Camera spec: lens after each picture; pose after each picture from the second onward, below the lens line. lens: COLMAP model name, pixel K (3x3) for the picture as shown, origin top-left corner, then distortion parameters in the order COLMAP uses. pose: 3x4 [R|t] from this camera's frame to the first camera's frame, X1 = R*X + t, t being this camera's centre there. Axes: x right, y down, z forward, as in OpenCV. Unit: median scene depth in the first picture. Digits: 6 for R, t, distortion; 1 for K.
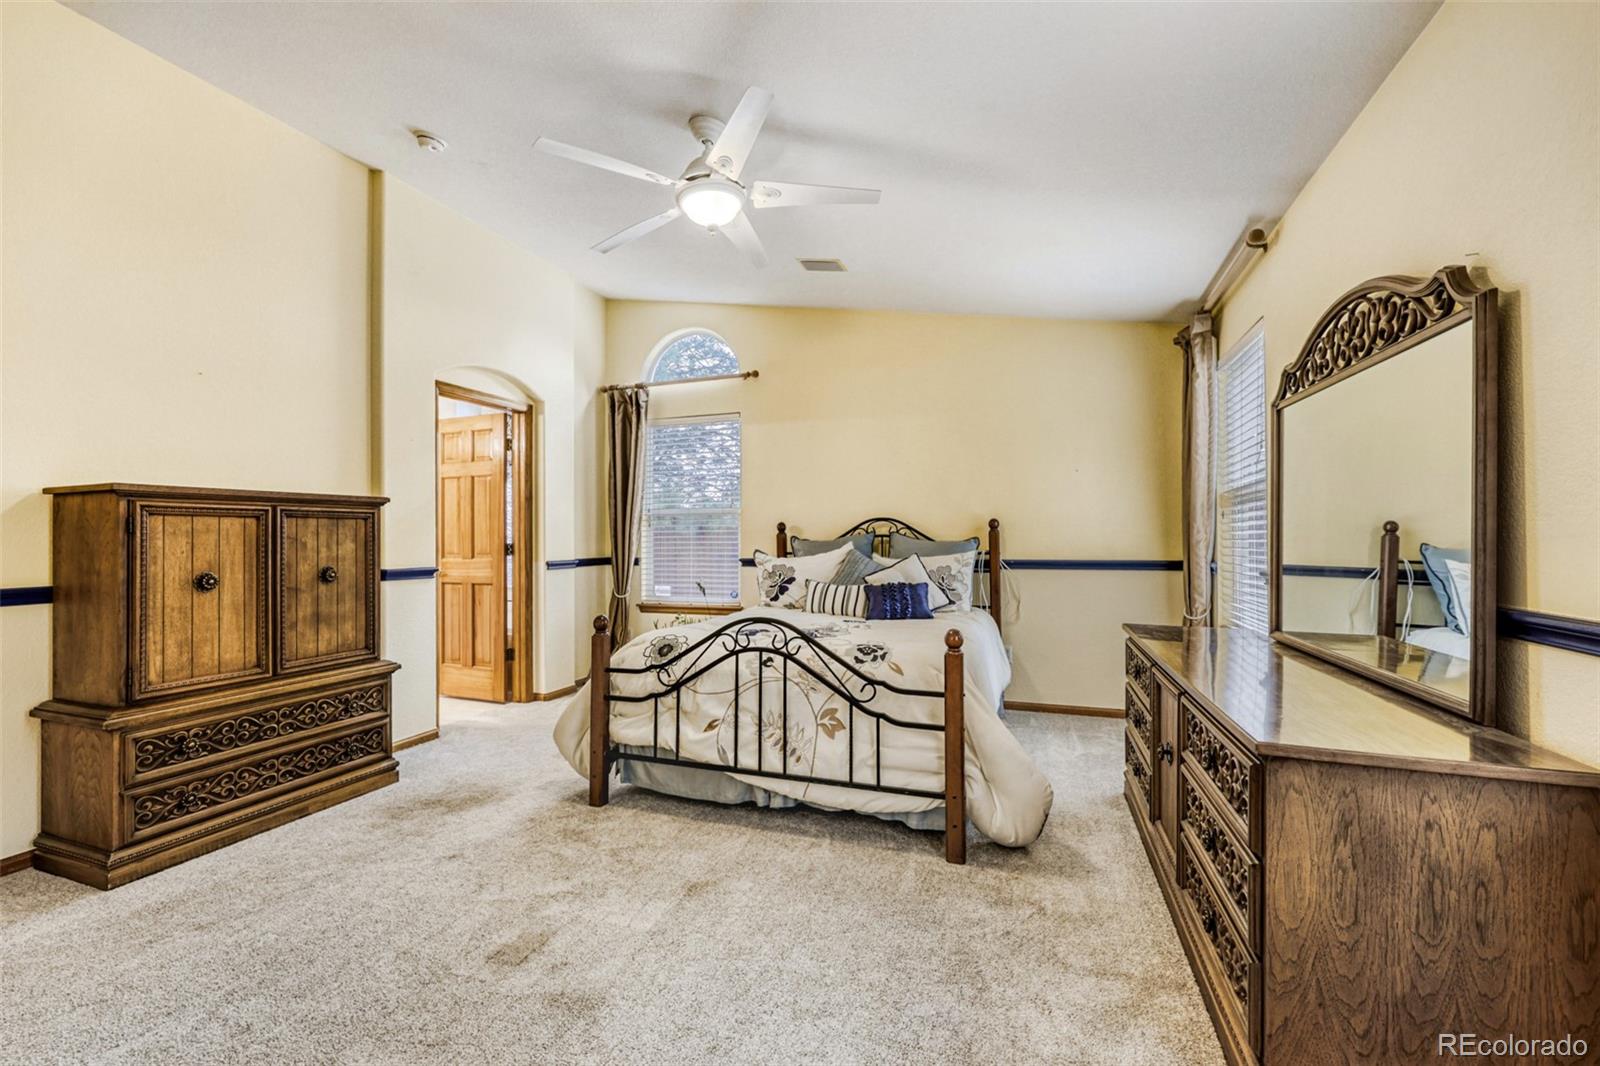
lens RADIAL K [[647.7, 0, 800.0], [0, 647.7, 533.0], [0, 0, 1]] dist [0.000988, -0.000016]
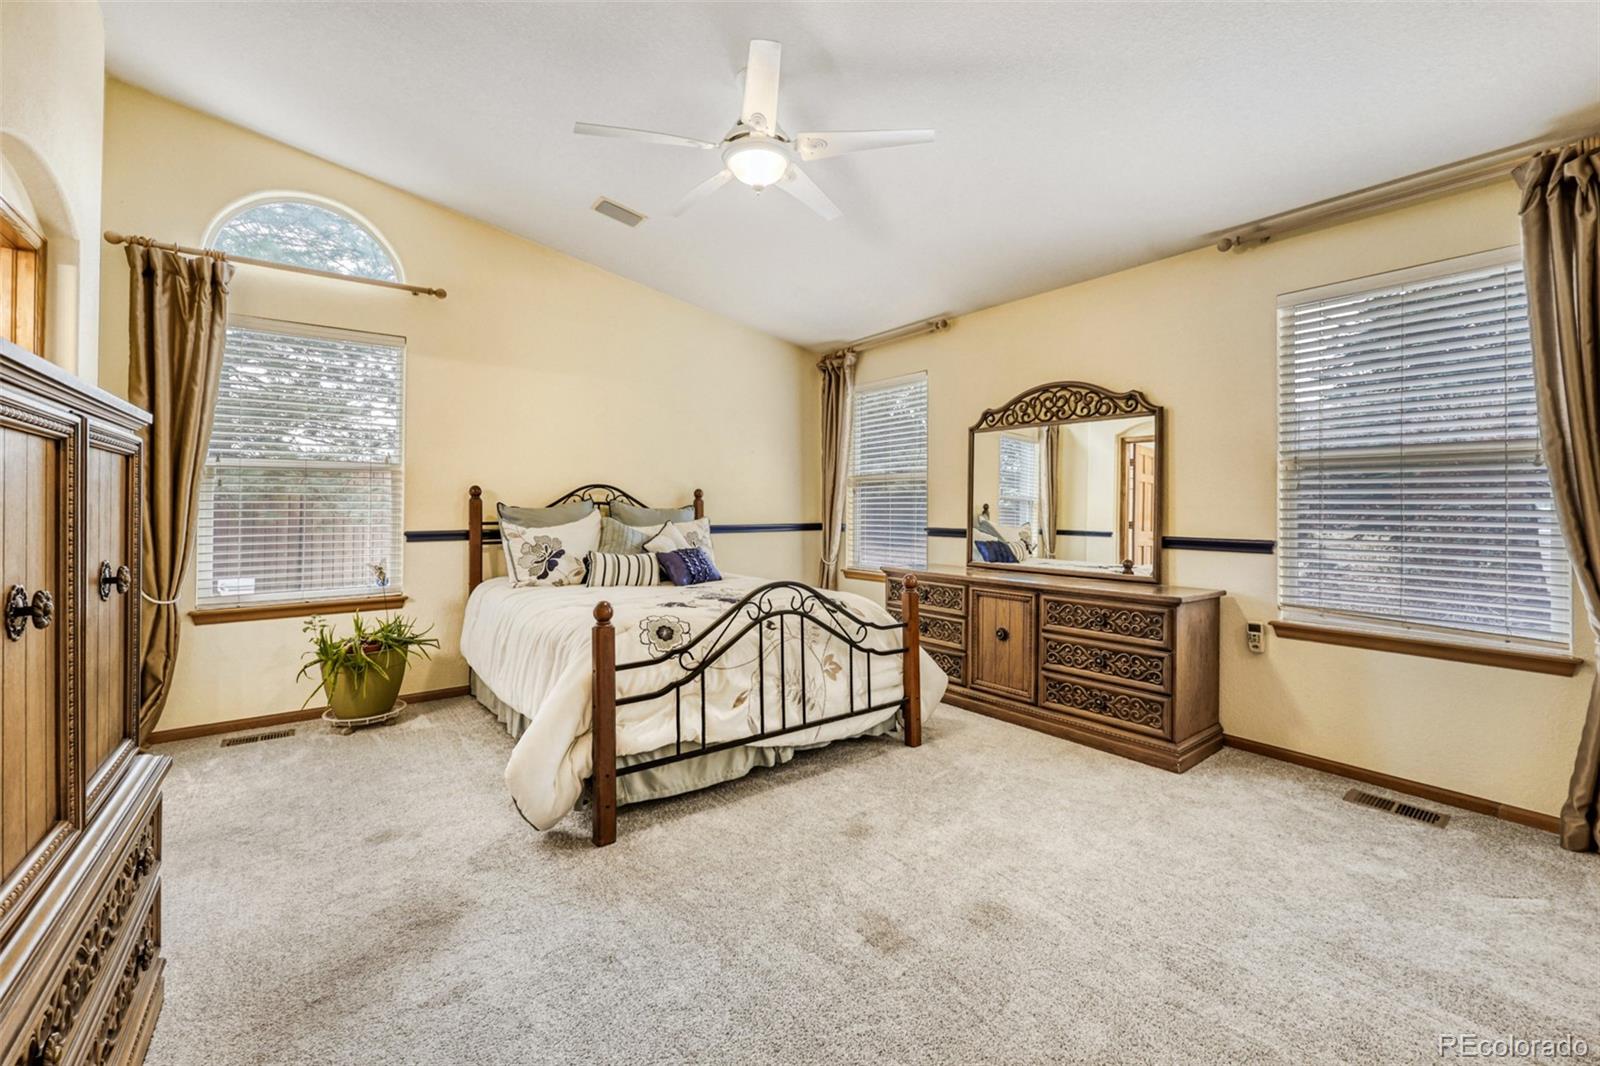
lens RADIAL K [[644.4, 0, 801.1], [0, 644.4, 505.2], [0, 0, 1]] dist [0.000166, 0.000126]
pose [[0.560508, 0.007042, 0.828119, -0.873274], [-0.010662, 0.999942, -0.001287, 0.008765], [-0.828080, -0.008108, 0.560551, 0.387162]]
